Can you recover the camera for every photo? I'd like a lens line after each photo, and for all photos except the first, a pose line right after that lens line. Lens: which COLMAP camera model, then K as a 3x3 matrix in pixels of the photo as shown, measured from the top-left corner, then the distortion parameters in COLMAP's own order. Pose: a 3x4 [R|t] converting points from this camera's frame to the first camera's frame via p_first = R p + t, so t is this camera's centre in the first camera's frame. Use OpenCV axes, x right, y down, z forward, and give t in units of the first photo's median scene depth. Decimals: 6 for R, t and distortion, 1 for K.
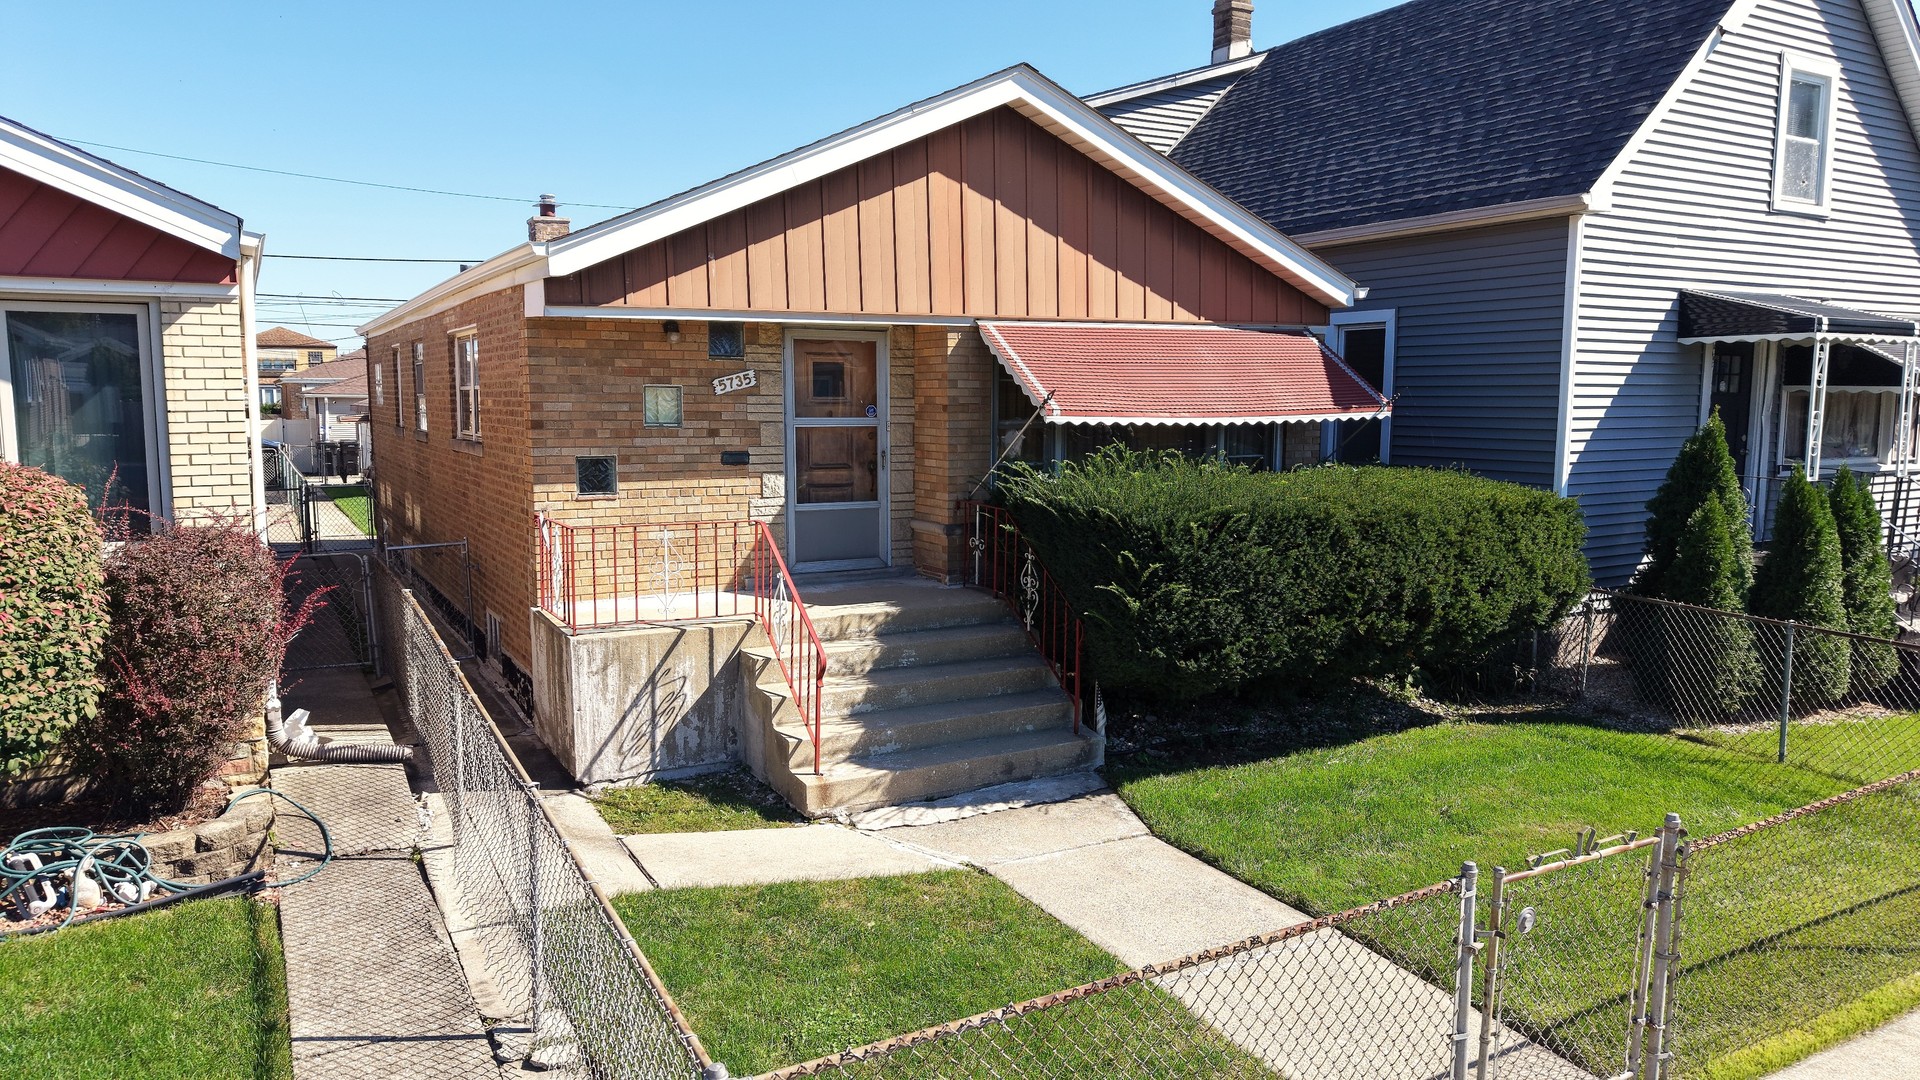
lens RADIAL K [[1281.4, 0, 962.7], [0, 1281.4, 532.2], [0, 0, 1]] dist [0.020546, -0.008794]
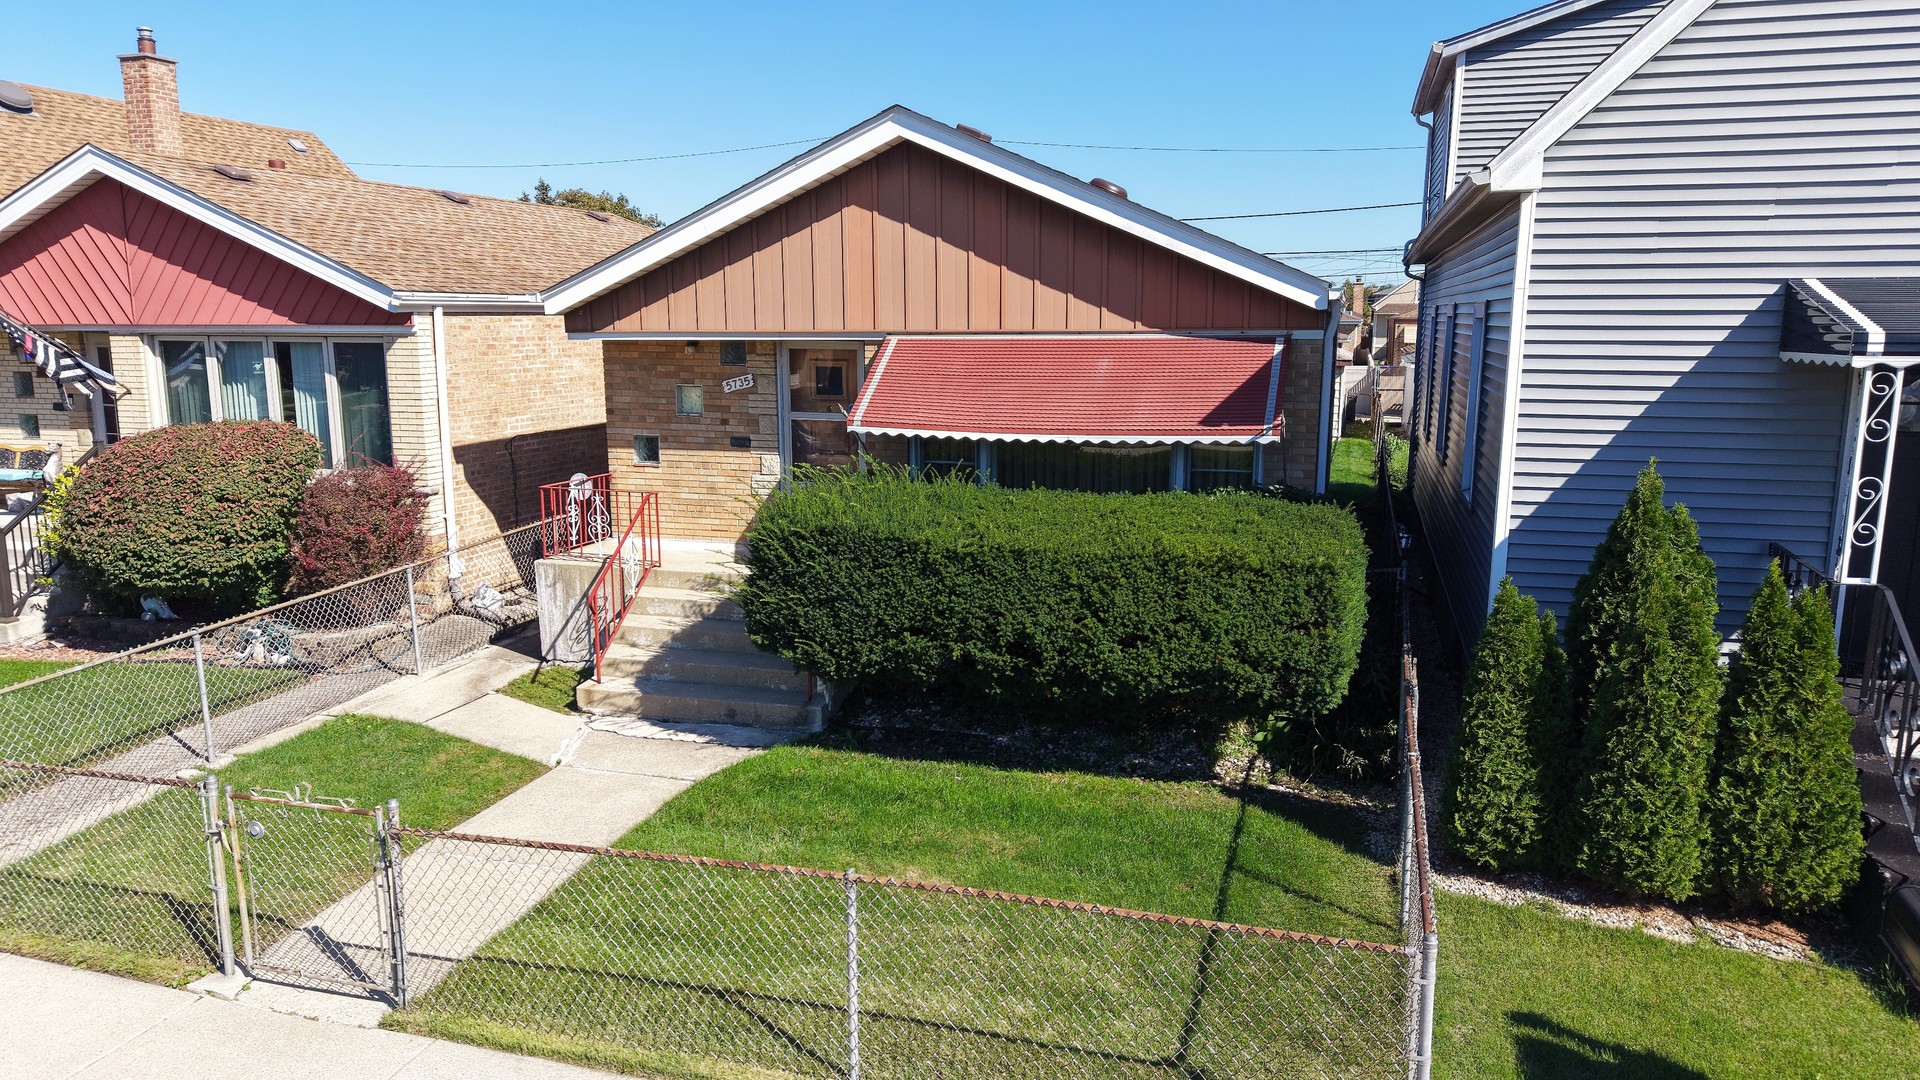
lens RADIAL K [[1281.4, 0, 961.1], [0, 1281.4, 547.0], [0, 0, 1]] dist [0.020546, -0.008794]
pose [[0.696677, 0.125528, -0.706317, 0.927704], [-0.077566, 0.991981, 0.099789, -0.102107], [0.713179, -0.014735, 0.700827, 0.262392]]
